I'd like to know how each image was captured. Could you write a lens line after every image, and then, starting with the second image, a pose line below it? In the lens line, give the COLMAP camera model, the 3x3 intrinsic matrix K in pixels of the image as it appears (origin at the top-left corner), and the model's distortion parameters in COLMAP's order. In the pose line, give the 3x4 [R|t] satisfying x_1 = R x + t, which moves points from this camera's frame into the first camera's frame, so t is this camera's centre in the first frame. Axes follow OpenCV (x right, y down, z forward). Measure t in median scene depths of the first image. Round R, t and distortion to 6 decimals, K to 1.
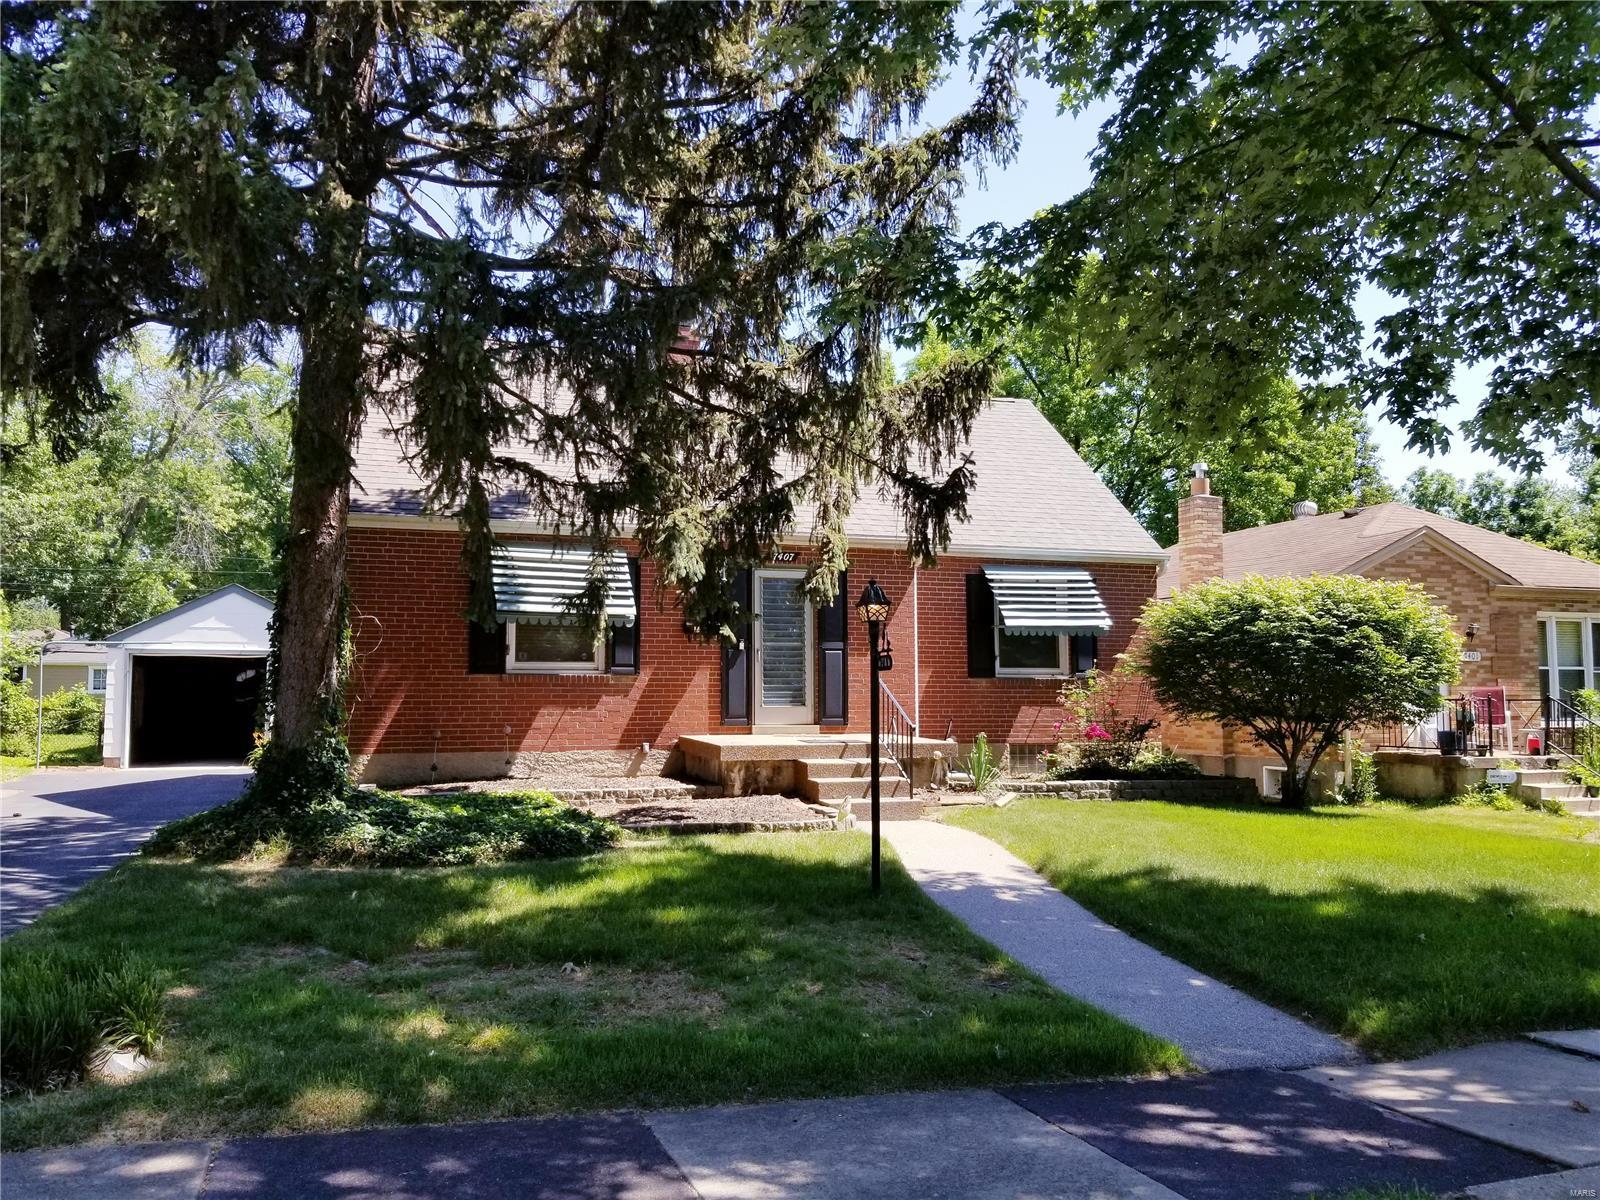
lens RADIAL K [[1246.3, 0, 757.1], [0, 1246.3, 602.8], [0, 0, 1]] dist [0.078002, -0.125610]
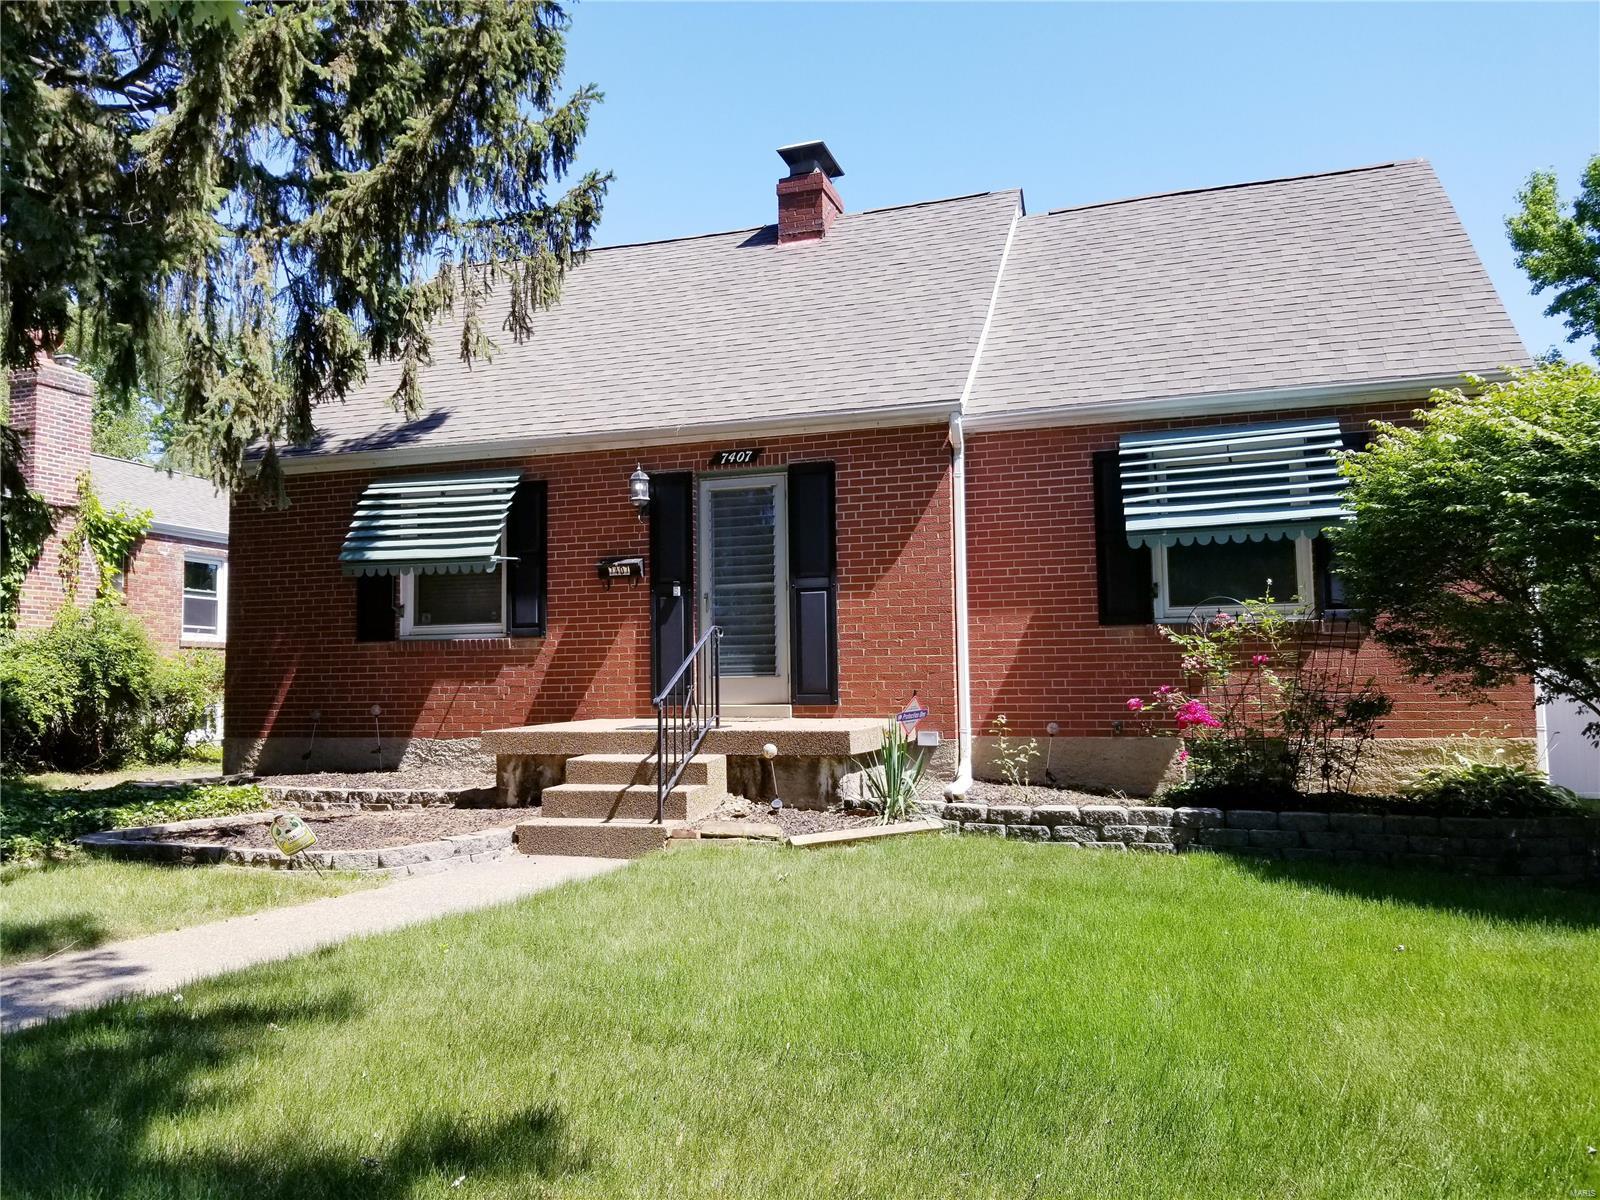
lens RADIAL K [[1246.3, 0, 759.2], [0, 1246.3, 585.2], [0, 0, 1]] dist [0.078002, -0.125610]
pose [[0.791356, -0.061524, -0.608252, 0.484656], [0.056664, 0.998022, -0.027227, 0.057307], [0.608724, -0.012920, 0.793277, 0.511568]]
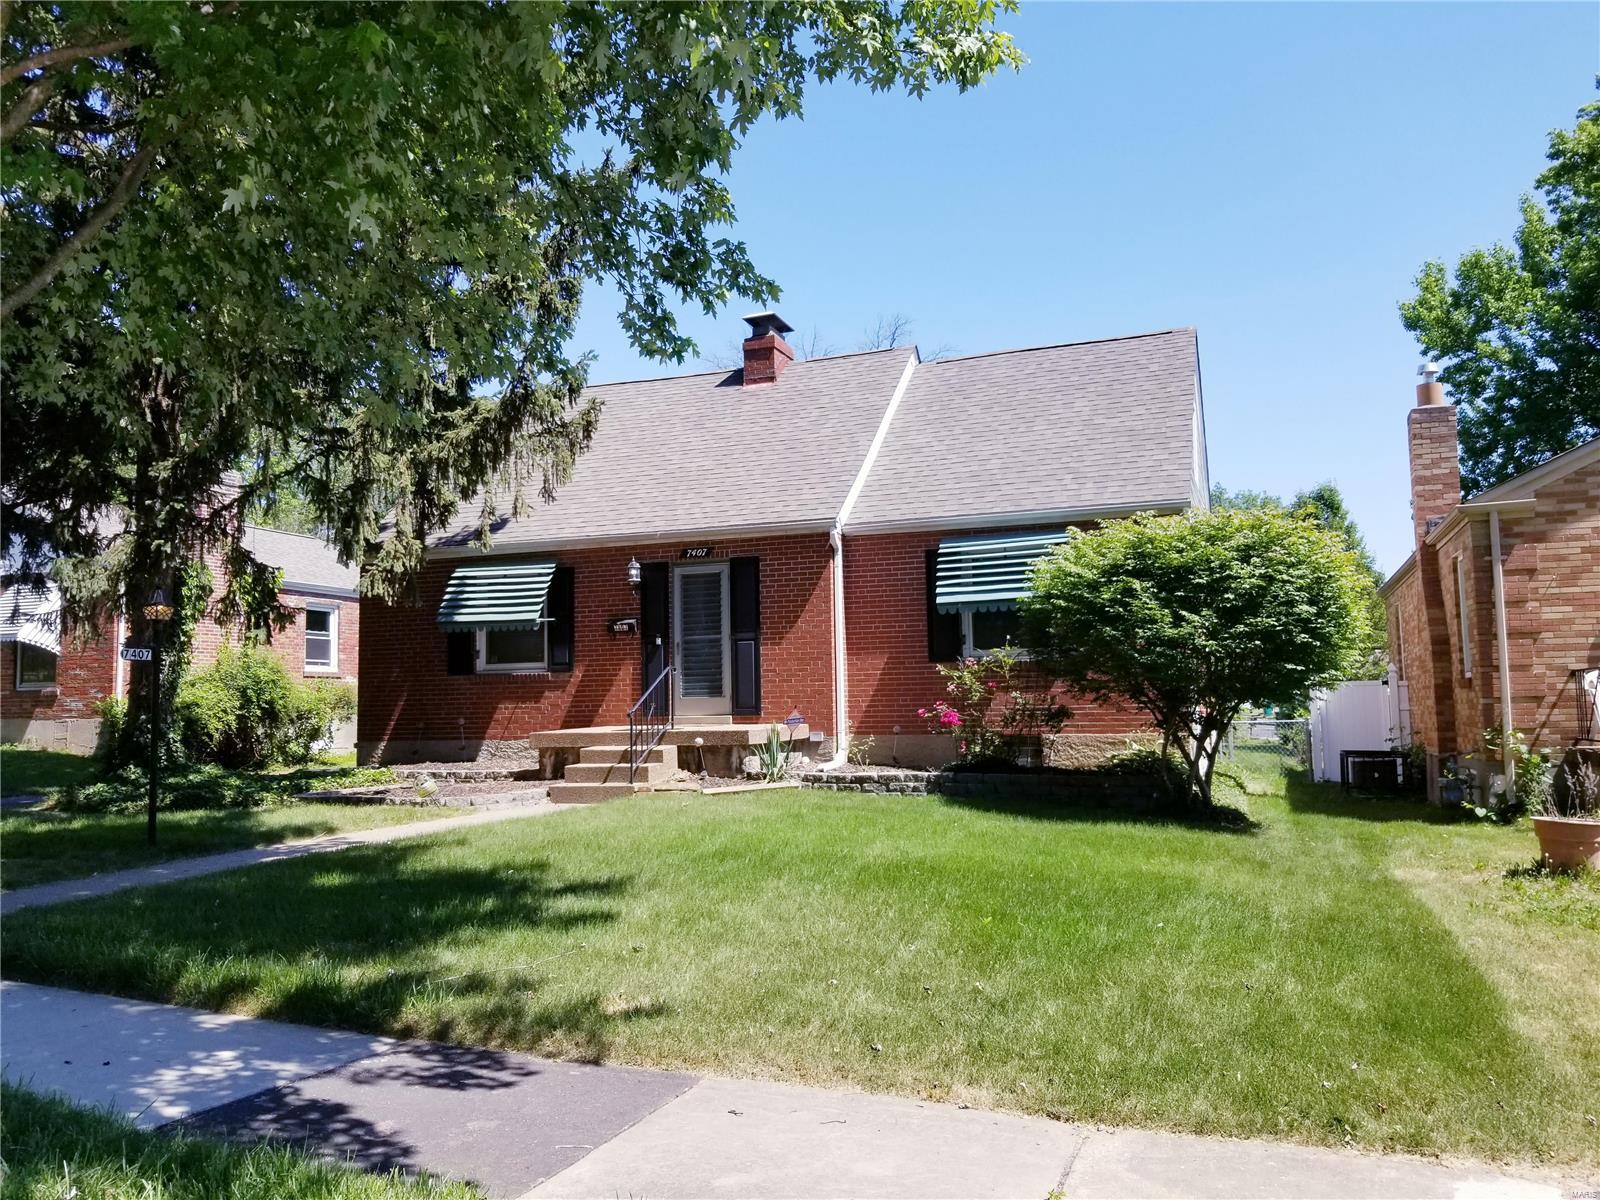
lens RADIAL K [[1246.3, 0, 783.1], [0, 1246.3, 587.1], [0, 0, 1]] dist [0.078002, -0.125610]
pose [[0.772718, -0.076574, -0.630114, 0.798329], [0.064221, 0.997034, -0.042409, 0.043938], [0.631492, -0.007696, 0.775344, 0.265890]]
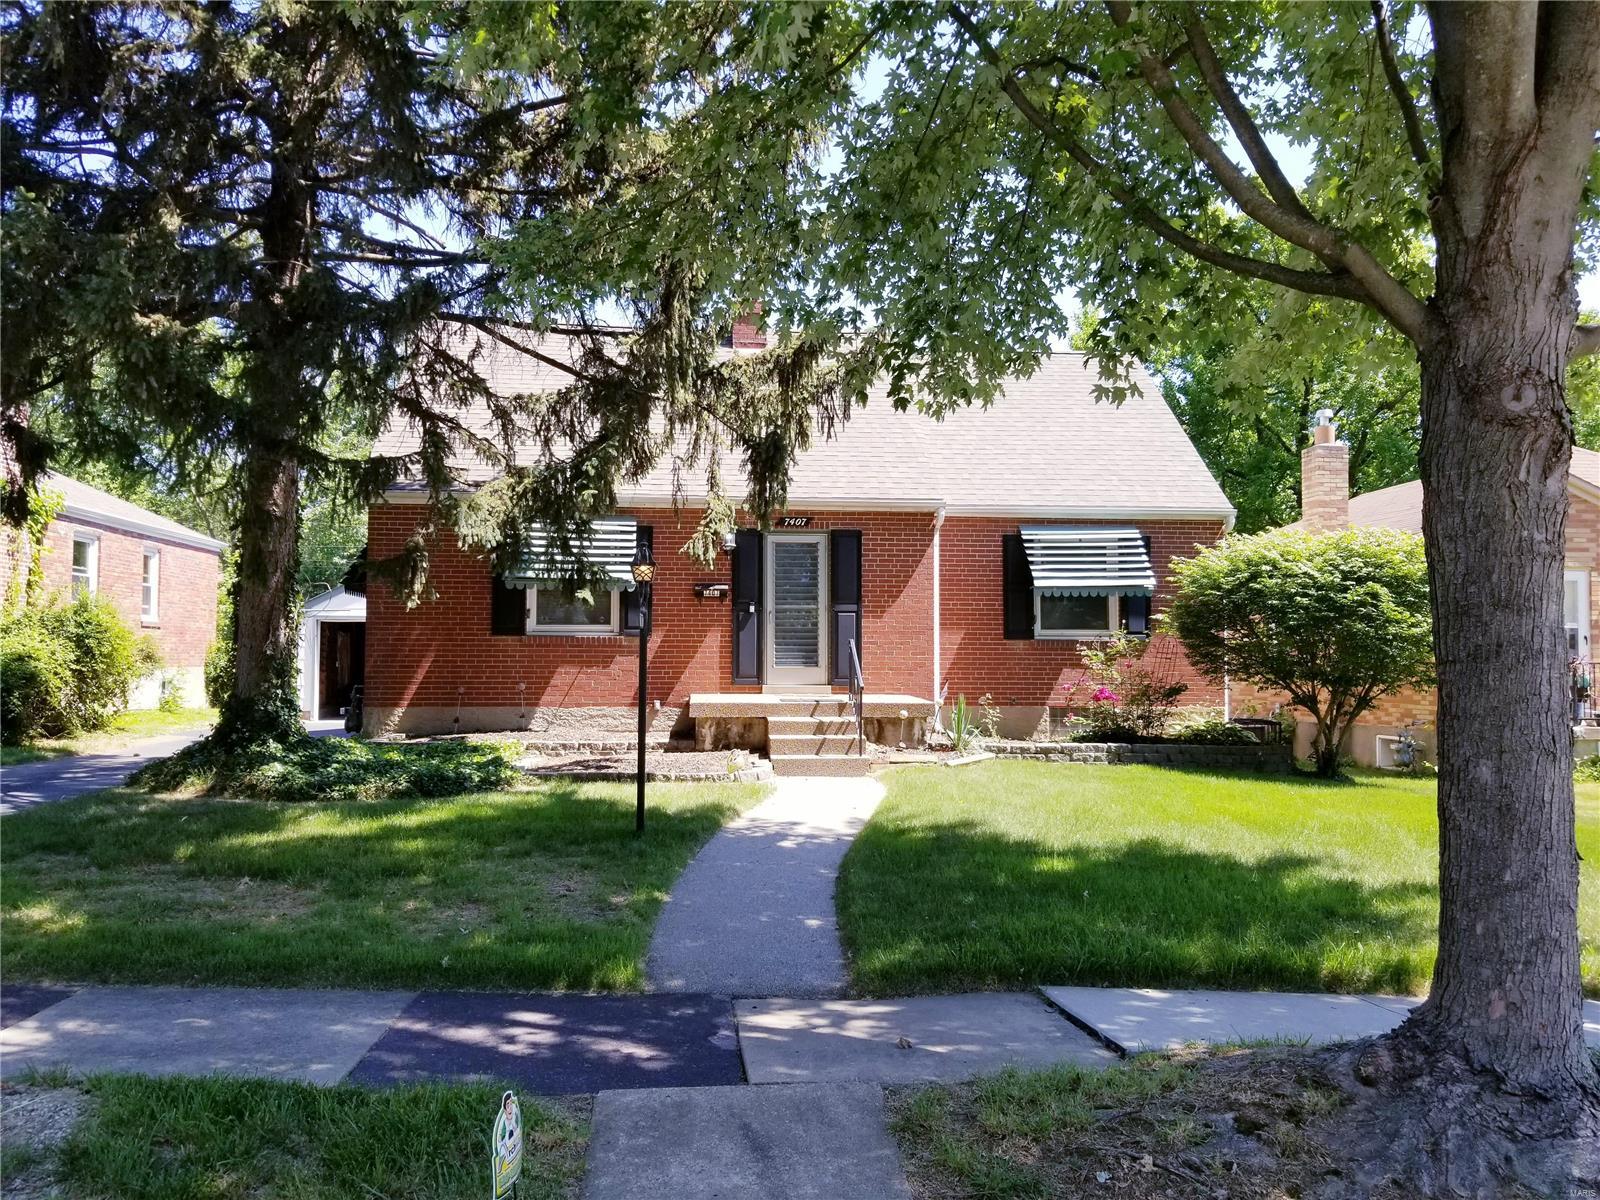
lens RADIAL K [[1246.3, 0, 779.8], [0, 1246.3, 600.2], [0, 0, 1]] dist [0.078002, -0.125610]
pose [[0.971346, -0.008213, -0.237528, 0.277395], [0.013917, 0.999653, 0.022349, 0.005048], [0.237262, -0.025014, 0.971124, -0.003712]]
